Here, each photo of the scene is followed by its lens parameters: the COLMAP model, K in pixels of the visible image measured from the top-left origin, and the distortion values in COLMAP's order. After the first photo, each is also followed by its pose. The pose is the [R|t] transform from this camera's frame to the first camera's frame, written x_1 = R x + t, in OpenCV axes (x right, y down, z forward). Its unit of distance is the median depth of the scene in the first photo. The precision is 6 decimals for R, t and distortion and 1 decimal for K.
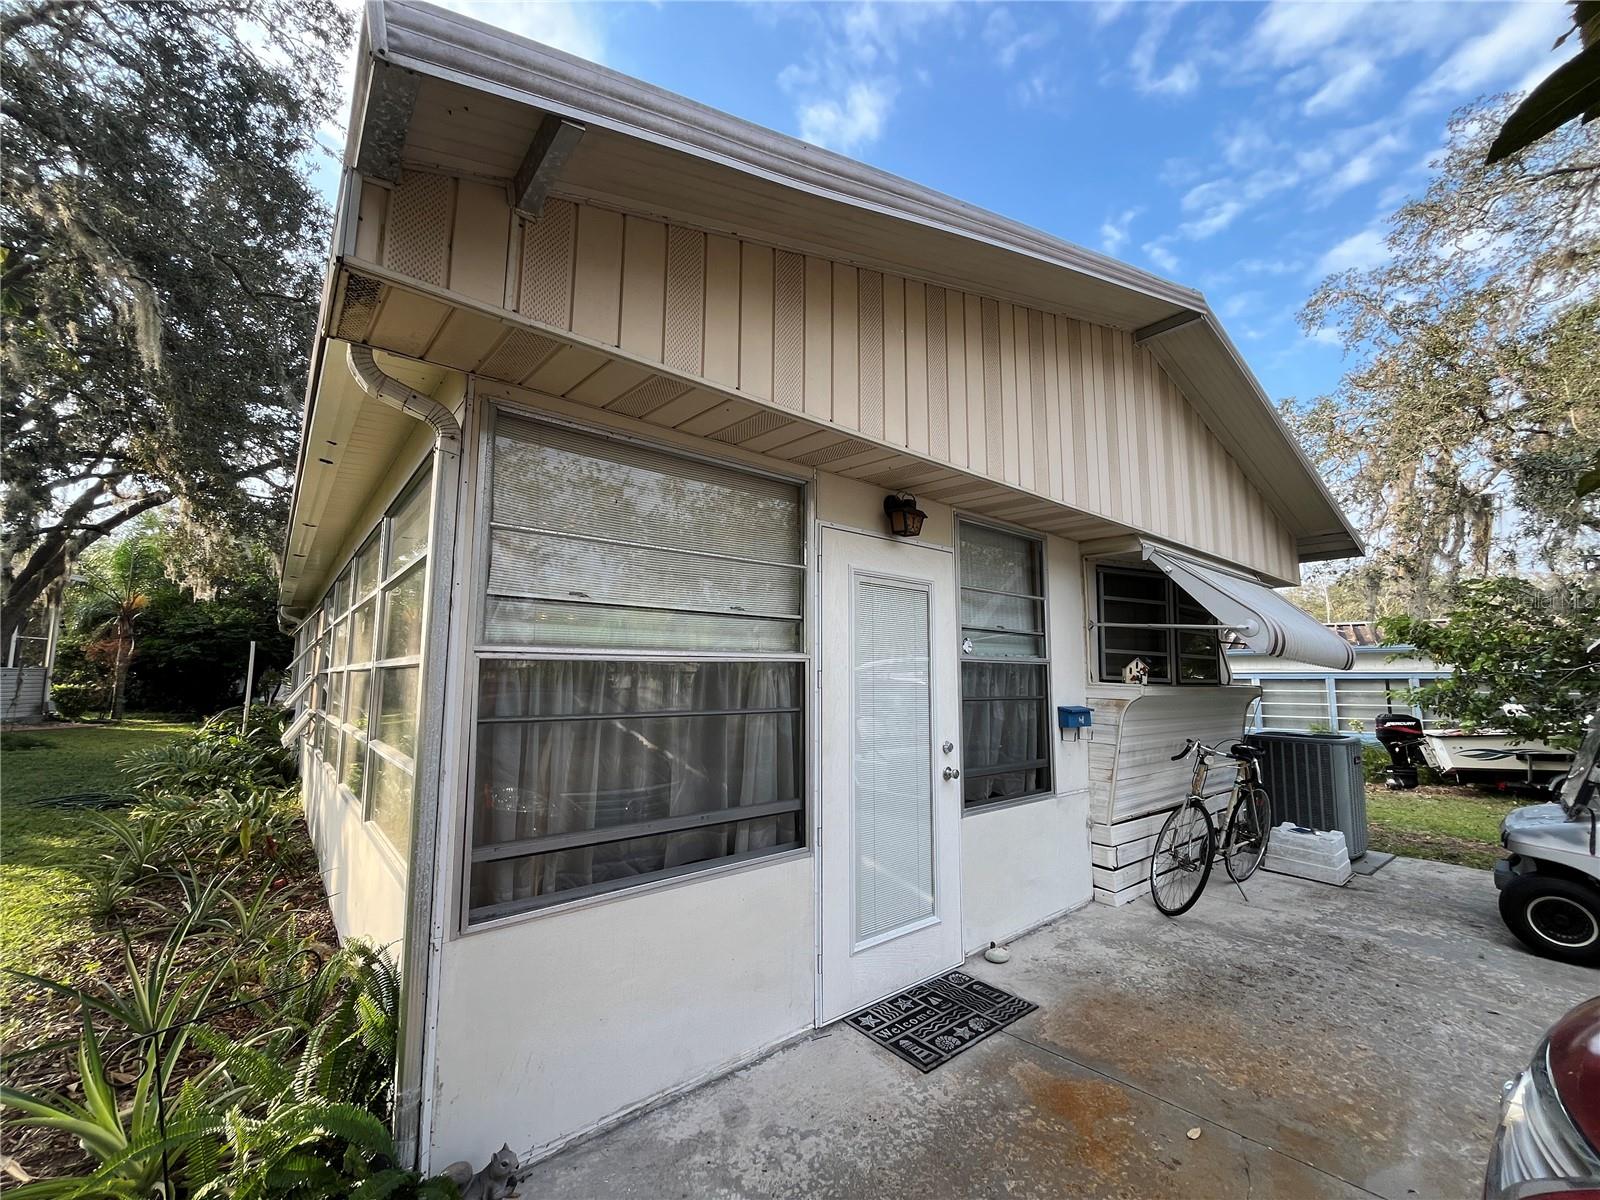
lens RADIAL K [[644.1, 0, 796.0], [0, 644.1, 609.3], [0, 0, 1]] dist [-0.003911, 0.000333]
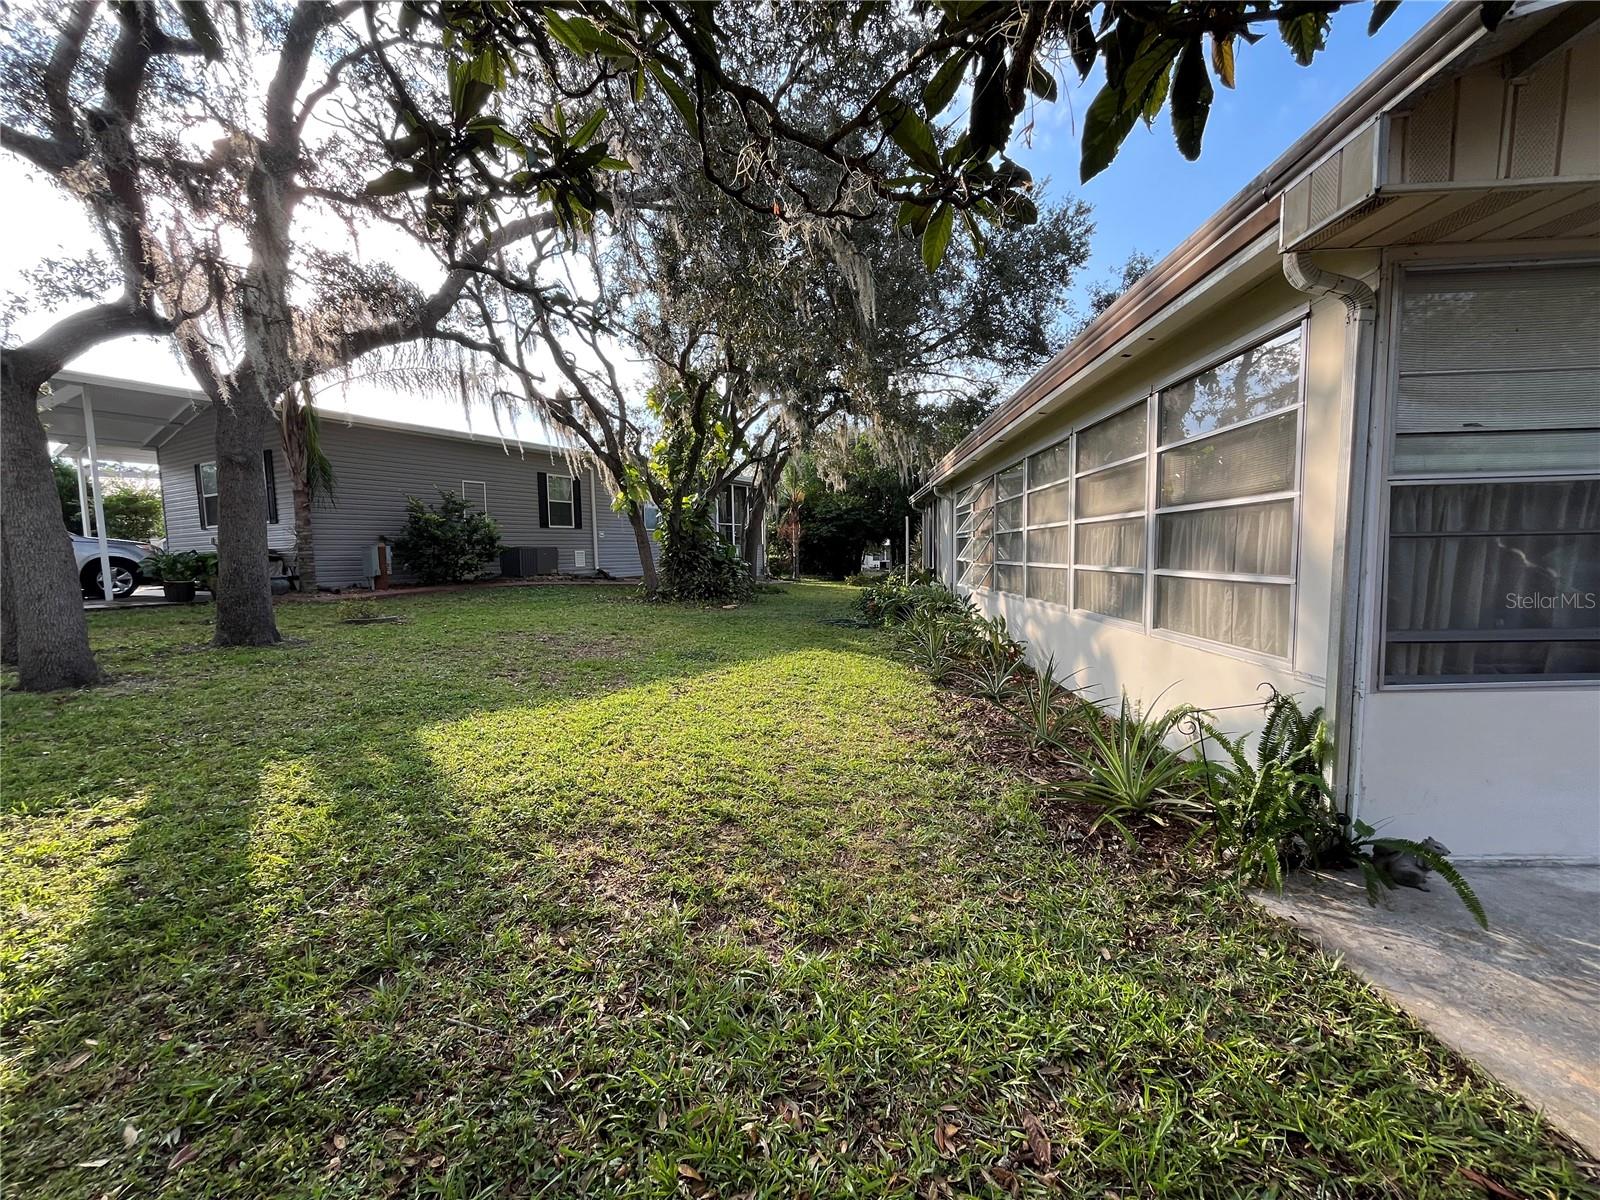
lens RADIAL K [[644.1, 0, 796.0], [0, 644.1, 609.3], [0, 0, 1]] dist [-0.003911, 0.000333]
pose [[0.728858, 0.038596, -0.683576, -0.452119], [0.101216, 0.981366, 0.163330, -0.009196], [0.677142, -0.188233, 0.711370, -0.702392]]
